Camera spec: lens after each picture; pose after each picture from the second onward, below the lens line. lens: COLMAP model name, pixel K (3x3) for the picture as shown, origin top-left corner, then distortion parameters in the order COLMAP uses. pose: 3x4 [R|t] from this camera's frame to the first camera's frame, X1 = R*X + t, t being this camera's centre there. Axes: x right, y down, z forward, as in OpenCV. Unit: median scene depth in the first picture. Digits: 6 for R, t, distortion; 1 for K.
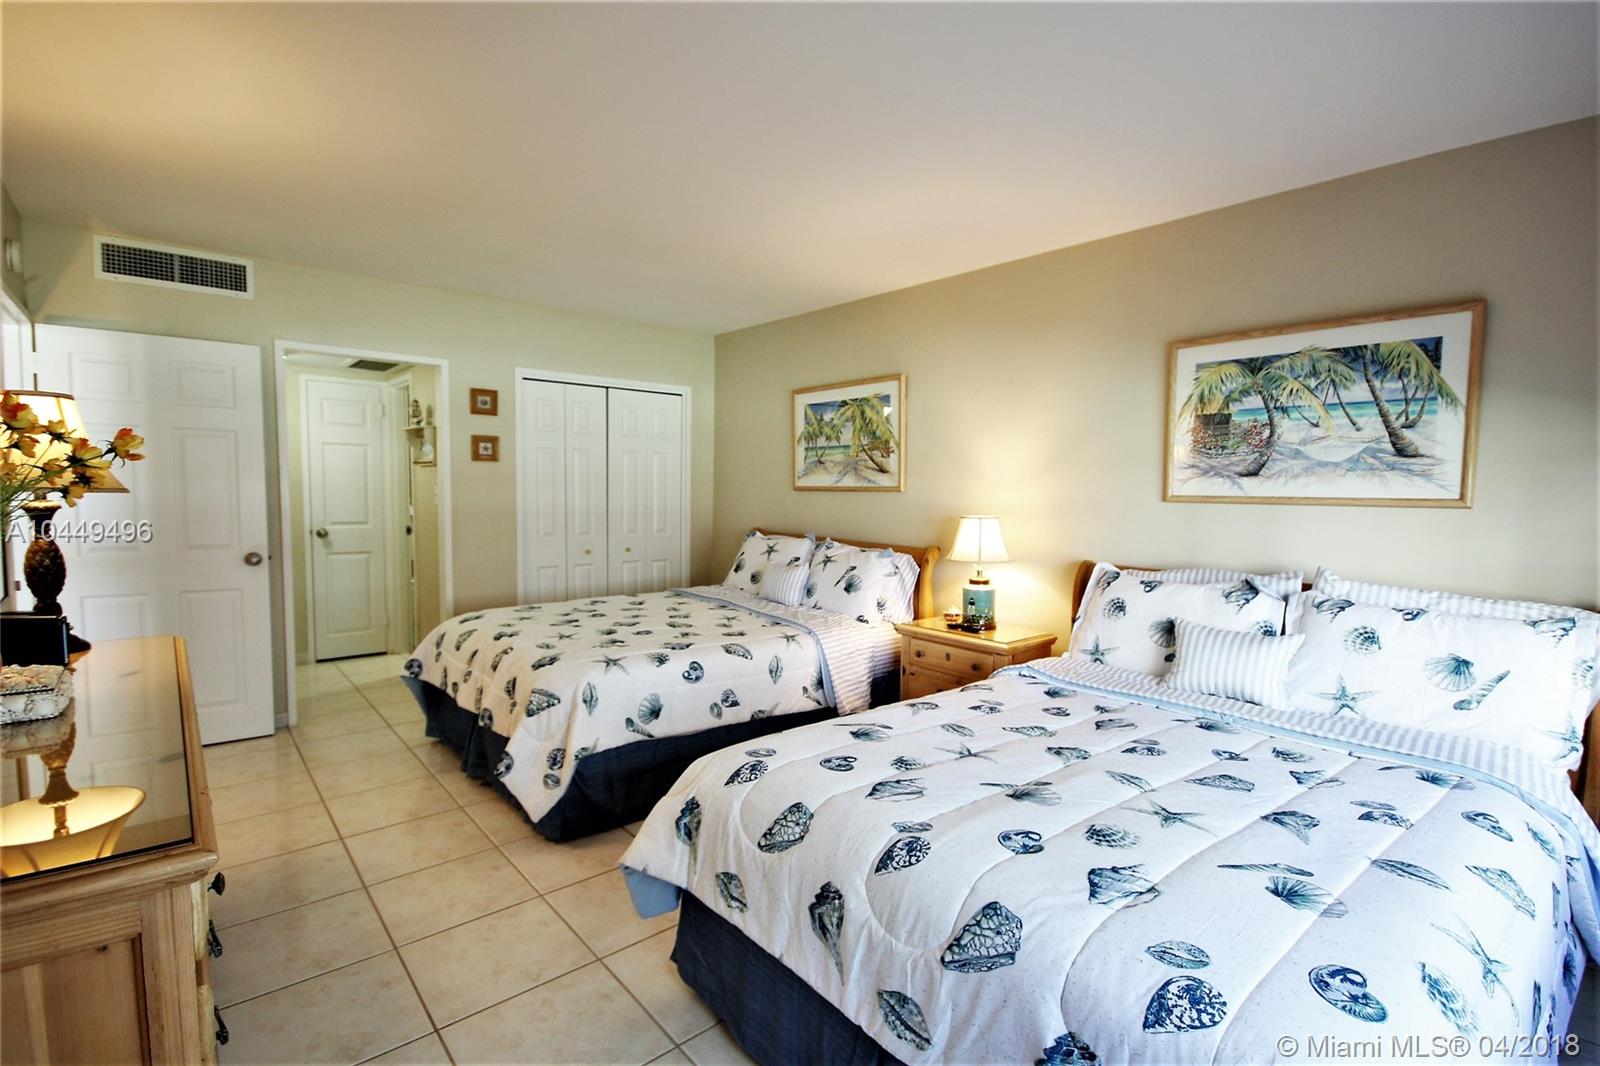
lens RADIAL K [[742.5, 0, 798.8], [0, 742.5, 538.1], [0, 0, 1]] dist [-0.000897, -0.000569]
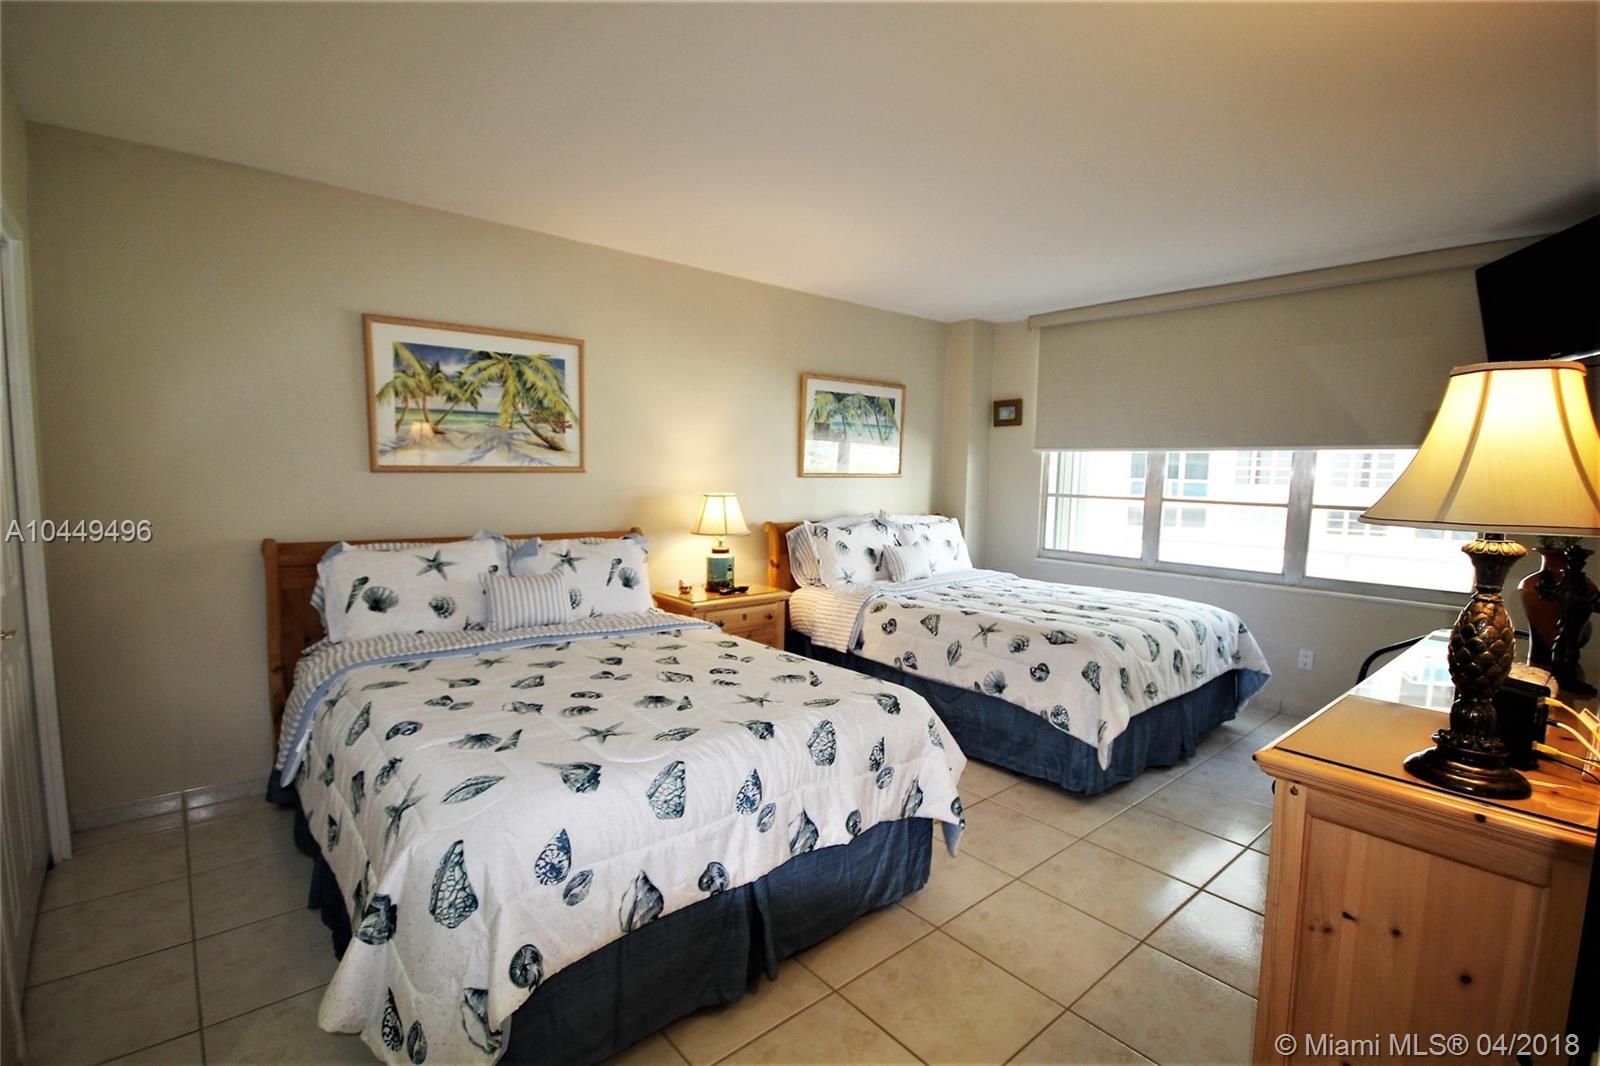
lens RADIAL K [[742.5, 0, 803.7], [0, 742.5, 533.2], [0, 0, 1]] dist [-0.000897, -0.000569]
pose [[-0.009057, -0.103696, 0.994568, -0.743077], [0.052896, 0.993166, 0.104031, -0.066841], [-0.998559, 0.053551, -0.003510, 0.720615]]
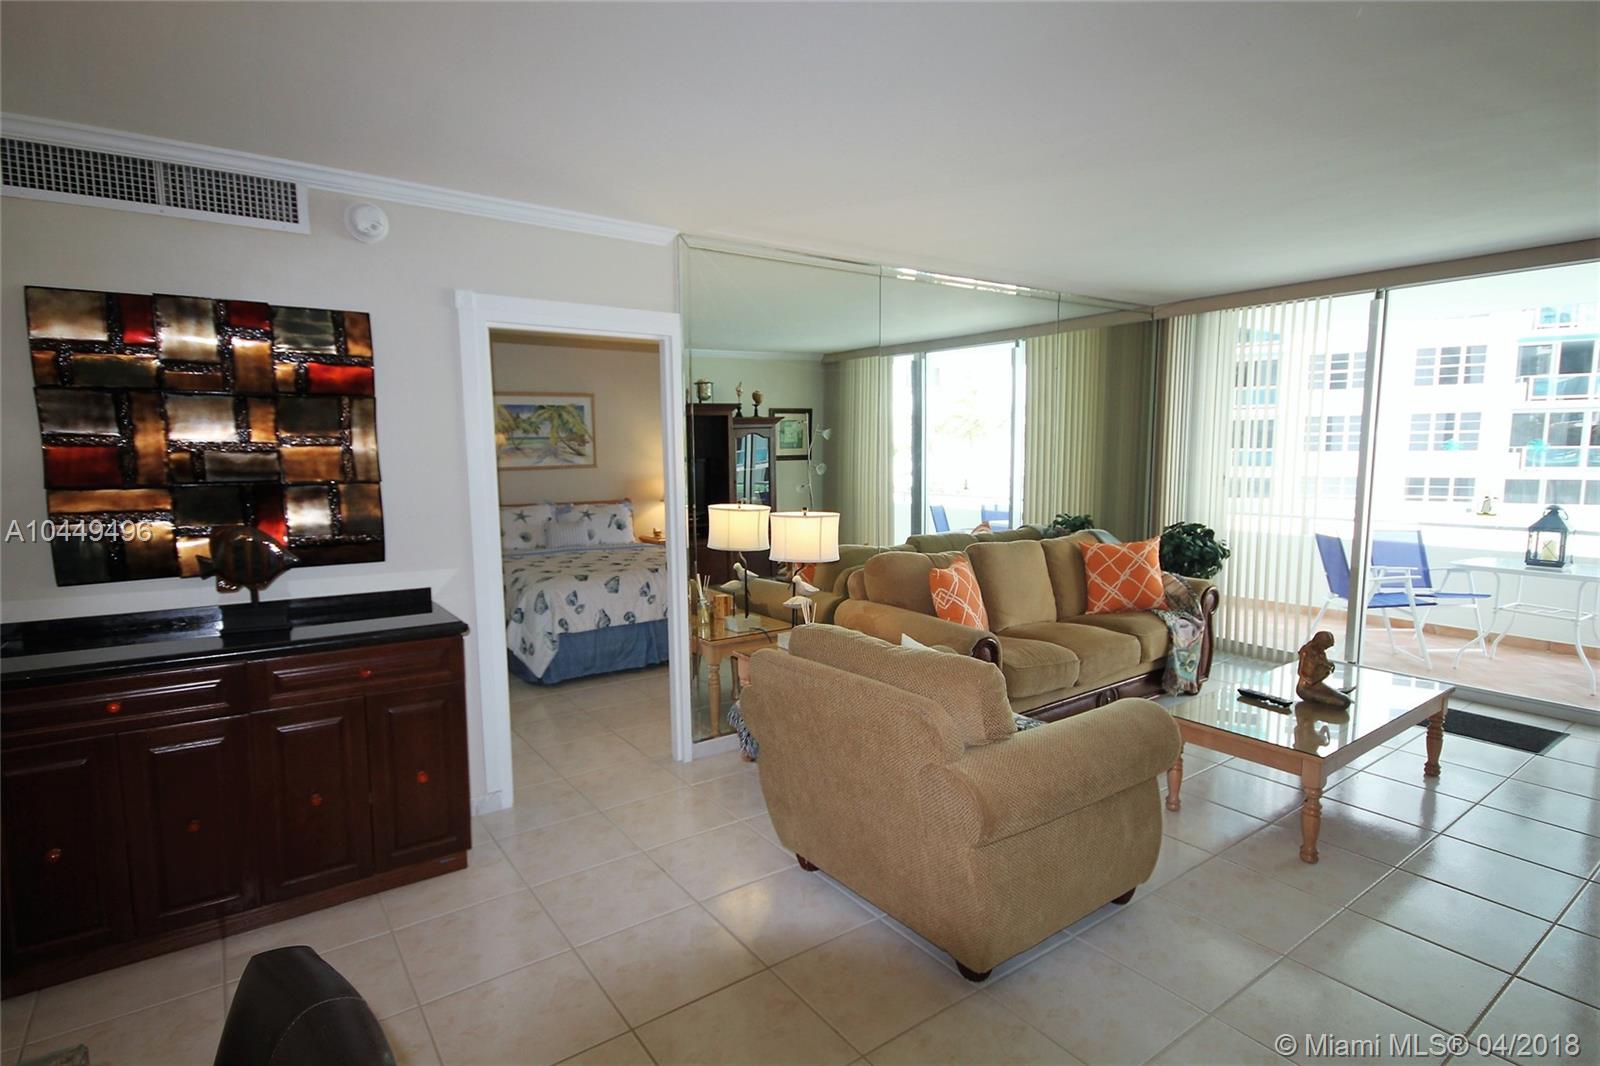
lens RADIAL K [[813.8, 0, 797.5], [0, 813.8, 533.4], [0, 0, 1]] dist [0.002620, 0.000548]
pose [[0.083110, -0.123962, 0.988800, -1.539250], [0.083904, 0.989580, 0.117007, -0.088237], [-0.993002, 0.073240, 0.092645, 0.403719]]
